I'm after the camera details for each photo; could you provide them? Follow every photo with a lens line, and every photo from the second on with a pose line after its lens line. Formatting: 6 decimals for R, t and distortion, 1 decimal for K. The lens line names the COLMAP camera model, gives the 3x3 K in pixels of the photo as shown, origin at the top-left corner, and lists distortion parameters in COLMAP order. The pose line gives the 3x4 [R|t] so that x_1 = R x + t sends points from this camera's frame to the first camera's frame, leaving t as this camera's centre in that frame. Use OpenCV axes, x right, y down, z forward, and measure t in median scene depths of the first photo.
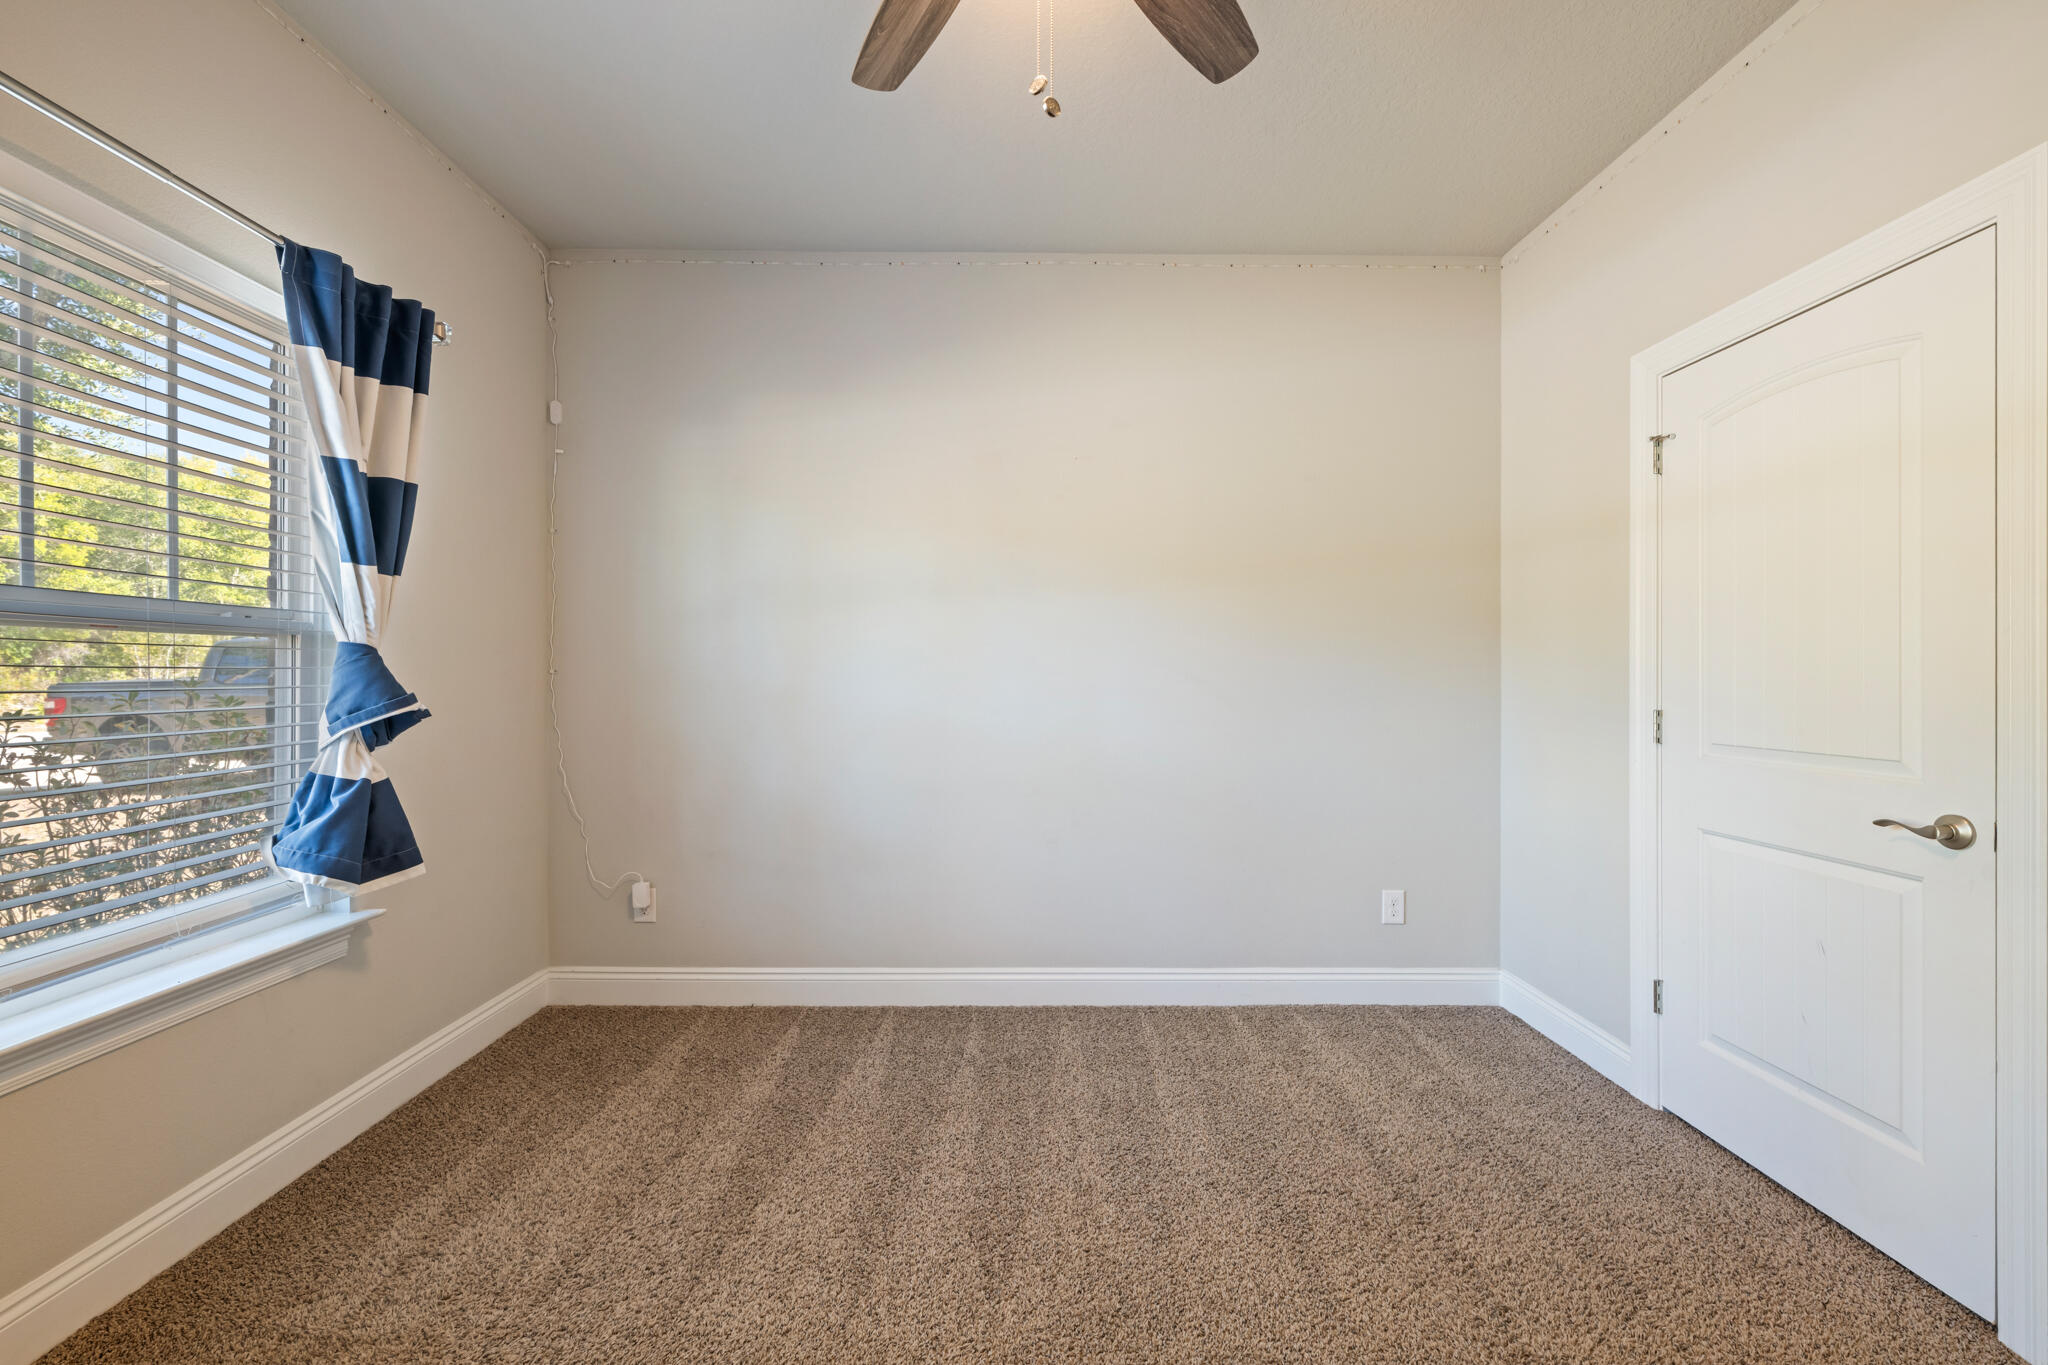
lens RADIAL K [[804.0, 0, 1023.9], [0, 804.0, 671.8], [0, 0, 1]] dist [0.002116, -0.000651]
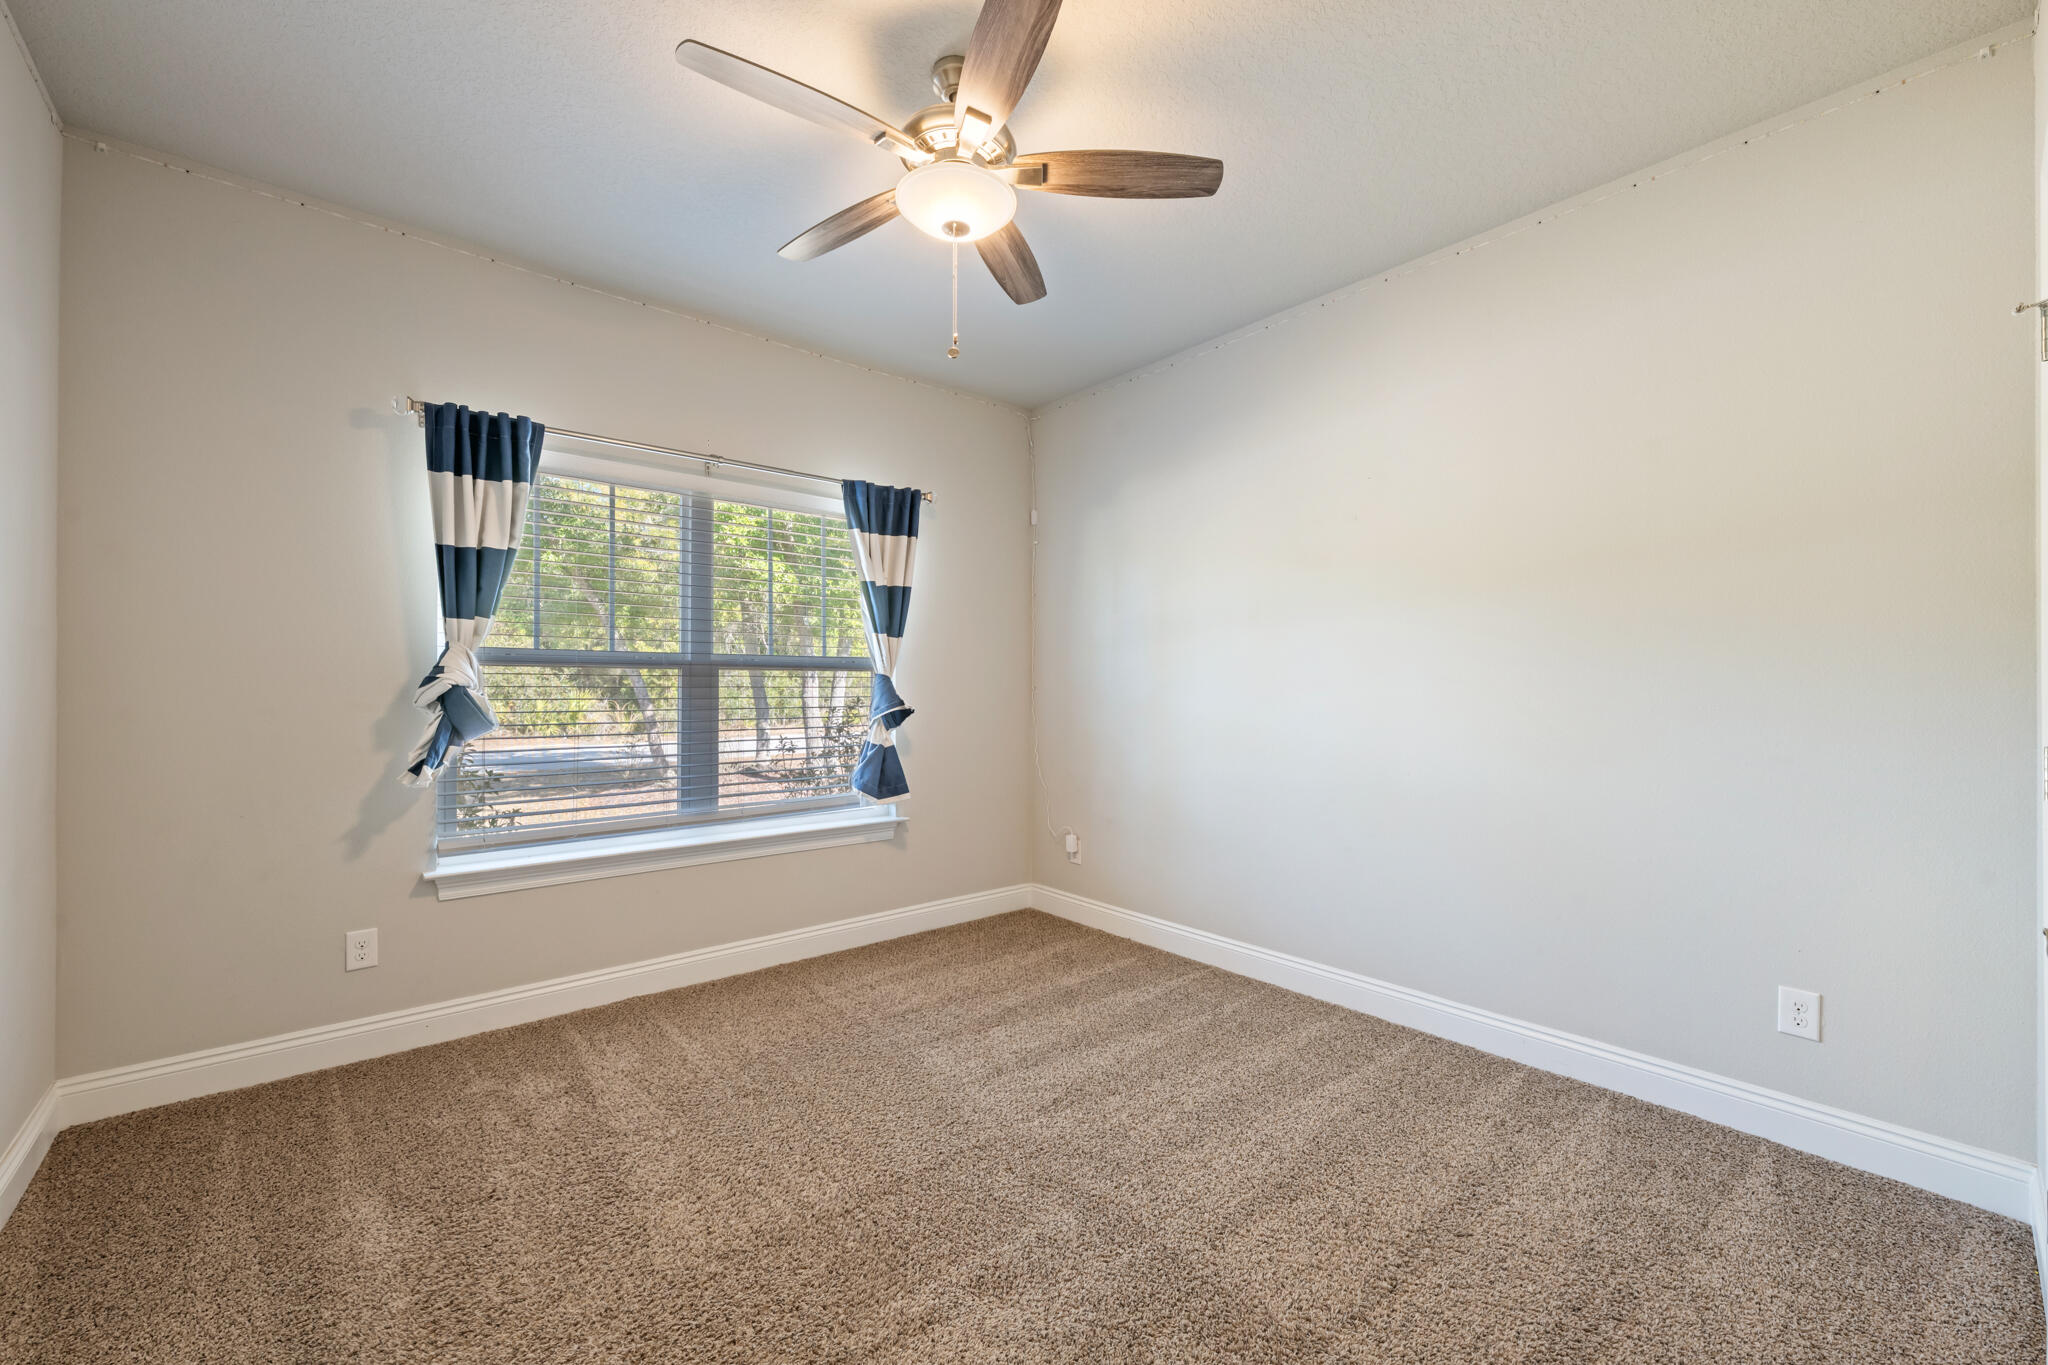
lens RADIAL K [[804.0, 0, 1031.9], [0, 804.0, 674.4], [0, 0, 1]] dist [0.002116, -0.000651]
pose [[0.649382, -0.016830, -0.760276, 0.808130], [0.004948, 0.999827, -0.017907, 0.002151], [0.760447, 0.007866, 0.649353, 0.019367]]
